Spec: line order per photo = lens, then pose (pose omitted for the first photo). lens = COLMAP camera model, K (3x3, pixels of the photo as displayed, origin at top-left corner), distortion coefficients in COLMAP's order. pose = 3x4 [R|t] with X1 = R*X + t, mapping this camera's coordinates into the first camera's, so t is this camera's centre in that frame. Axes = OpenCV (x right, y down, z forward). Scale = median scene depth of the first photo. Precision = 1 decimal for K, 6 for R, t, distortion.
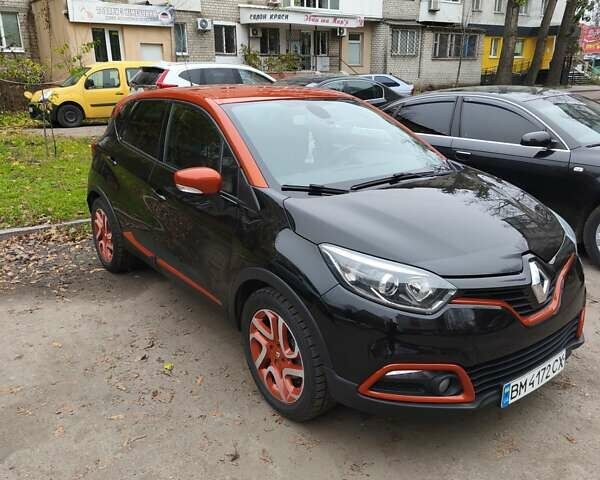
lens RADIAL K [[524.2, 0, 300.0], [0, 524.2, 258.2], [0, 0, 1]] dist [0.032039, -0.003787]
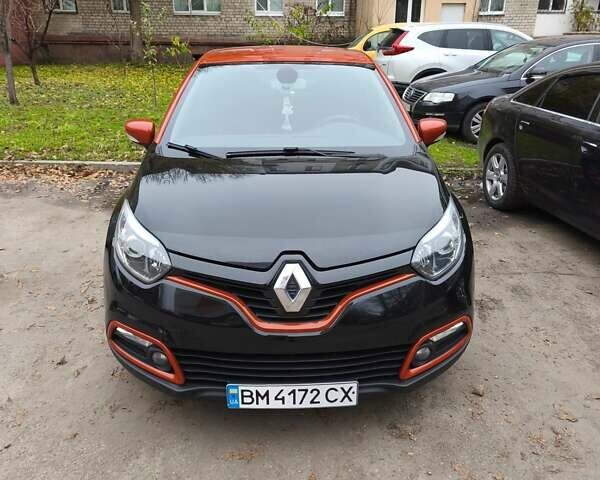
lens RADIAL K [[524.2, 0, 300.0], [0, 524.2, 258.2], [0, 0, 1]] dist [0.032039, -0.003787]
pose [[0.813075, 0.232682, -0.533637, 0.697597], [-0.198622, 0.972526, 0.121421, -0.082646], [0.547228, 0.007268, 0.836952, 0.224914]]
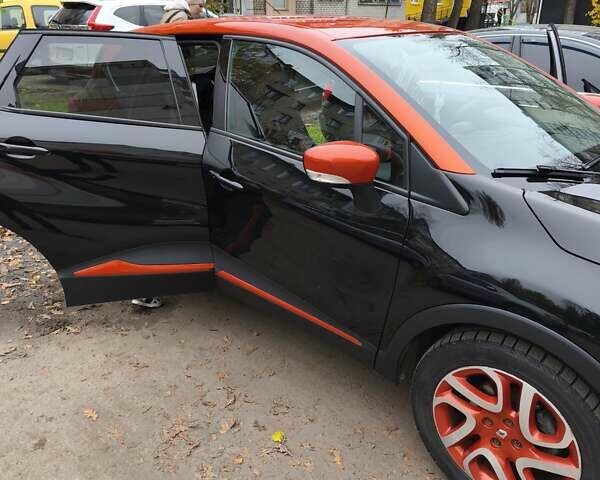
lens RADIAL K [[524.2, 0, 300.0], [0, 524.2, 258.2], [0, 0, 1]] dist [0.032039, -0.003787]
pose [[0.986309, -0.059360, 0.153852, -0.309224], [0.045865, 0.994900, 0.089831, -0.083396], [-0.158400, -0.081545, 0.984002, 0.339054]]
